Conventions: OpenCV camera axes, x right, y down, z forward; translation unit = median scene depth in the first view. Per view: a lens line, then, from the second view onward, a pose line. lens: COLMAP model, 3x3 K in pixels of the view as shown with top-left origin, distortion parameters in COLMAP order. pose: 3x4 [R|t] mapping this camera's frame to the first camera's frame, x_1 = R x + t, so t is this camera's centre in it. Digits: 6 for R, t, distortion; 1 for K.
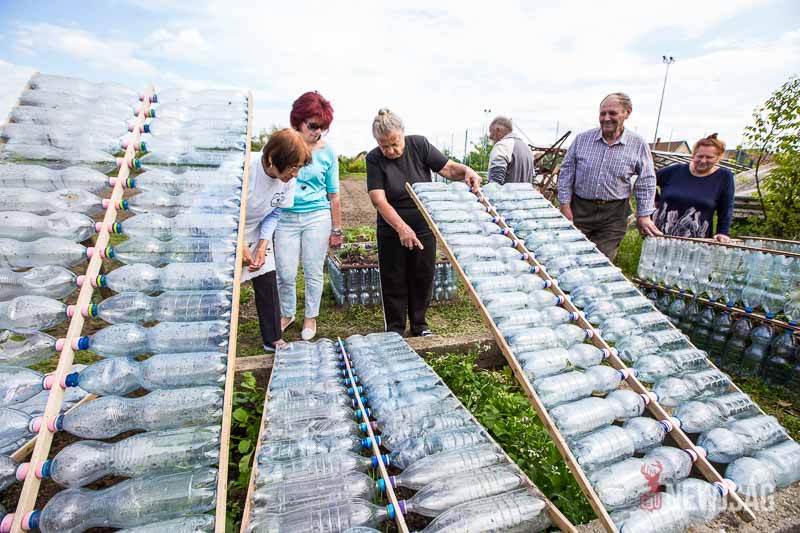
lens RADIAL K [[358.8, 0, 394.2], [0, 358.8, 265.7], [0, 0, 1]] dist [-0.042998, 0.013255]
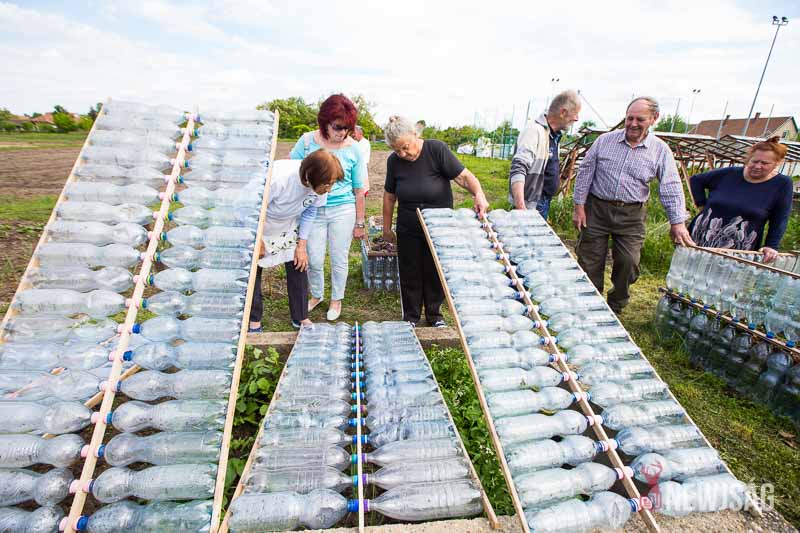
lens RADIAL K [[358.8, 0, 394.2], [0, 358.8, 265.7], [0, 0, 1]] dist [-0.042998, 0.013255]
pose [[0.989157, 0.071222, -0.128435, 0.146004], [-0.061430, 0.995007, 0.078658, -0.109269], [0.133396, -0.069915, 0.988594, -0.110196]]
